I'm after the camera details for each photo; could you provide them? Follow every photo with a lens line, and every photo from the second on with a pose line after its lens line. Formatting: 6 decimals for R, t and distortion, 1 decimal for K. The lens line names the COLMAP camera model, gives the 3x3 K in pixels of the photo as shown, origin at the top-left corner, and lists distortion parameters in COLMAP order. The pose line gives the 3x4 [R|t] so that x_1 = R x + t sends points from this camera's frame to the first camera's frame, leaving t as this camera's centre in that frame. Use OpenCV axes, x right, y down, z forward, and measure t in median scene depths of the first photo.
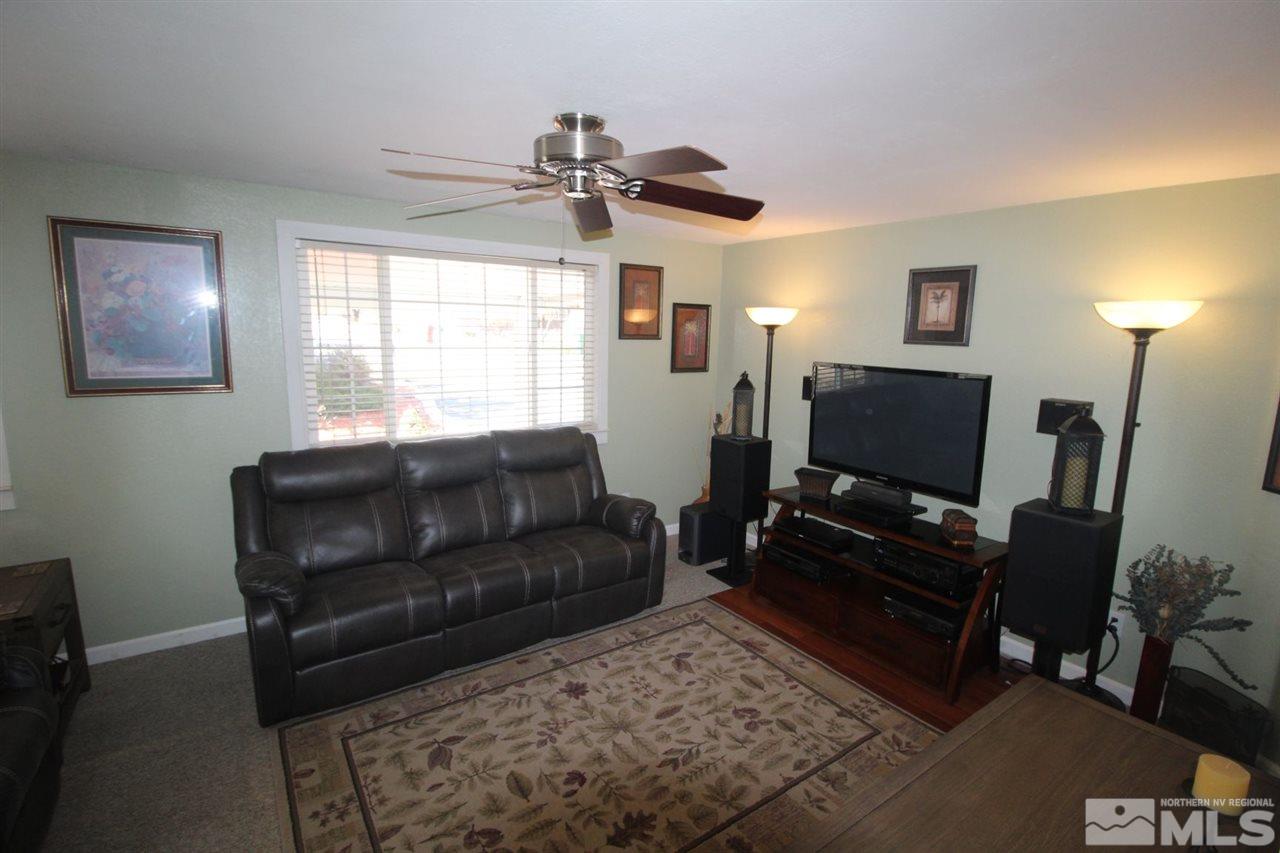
lens RADIAL K [[594.3, 0, 638.2], [0, 594.3, 424.9], [0, 0, 1]] dist [-0.005477, -0.004401]
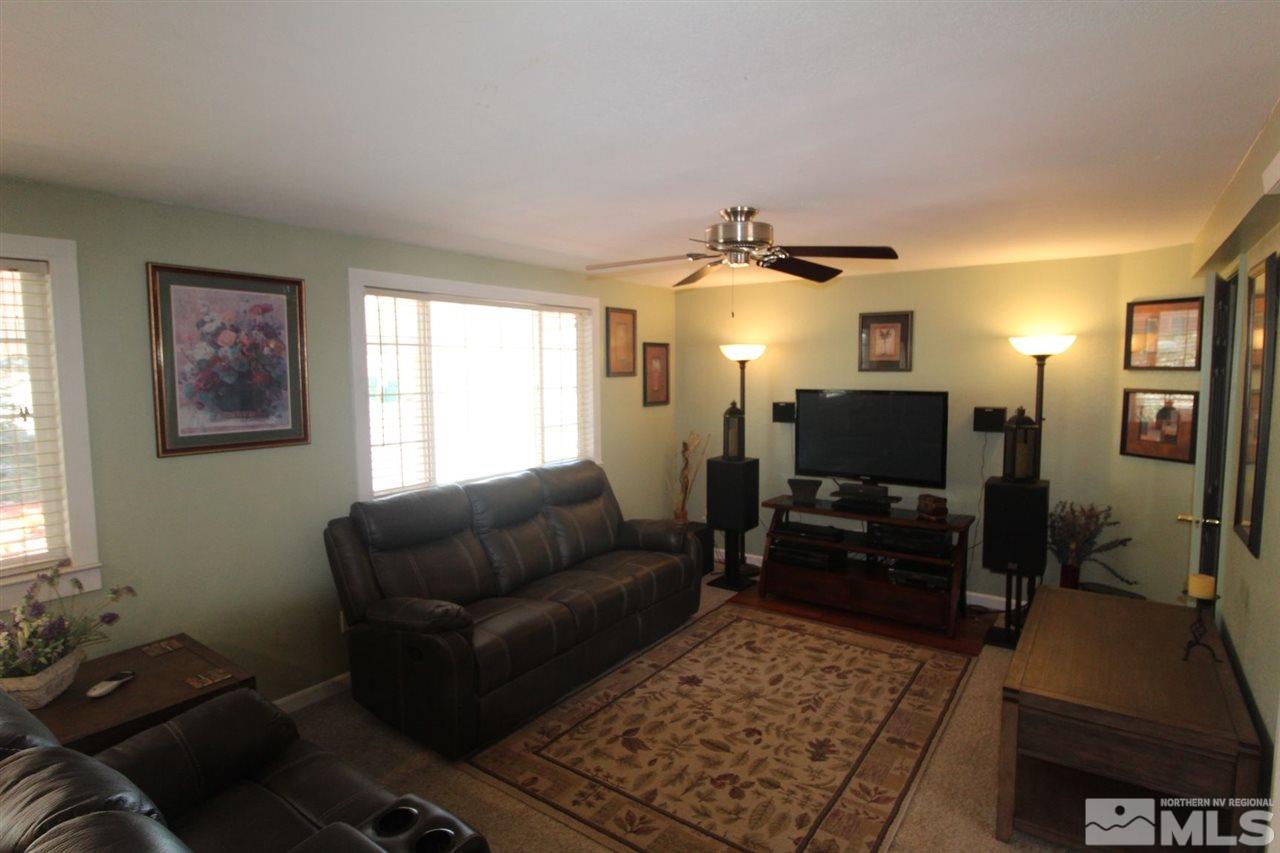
lens RADIAL K [[665.7, 0, 641.2], [0, 665.7, 425.4], [0, 0, 1]] dist [0.011435, -0.000826]
pose [[0.940347, -0.059671, 0.334944, -0.585856], [0.083033, 0.994980, -0.055855, 0.021713], [-0.329930, 0.080334, 0.940581, -0.208833]]
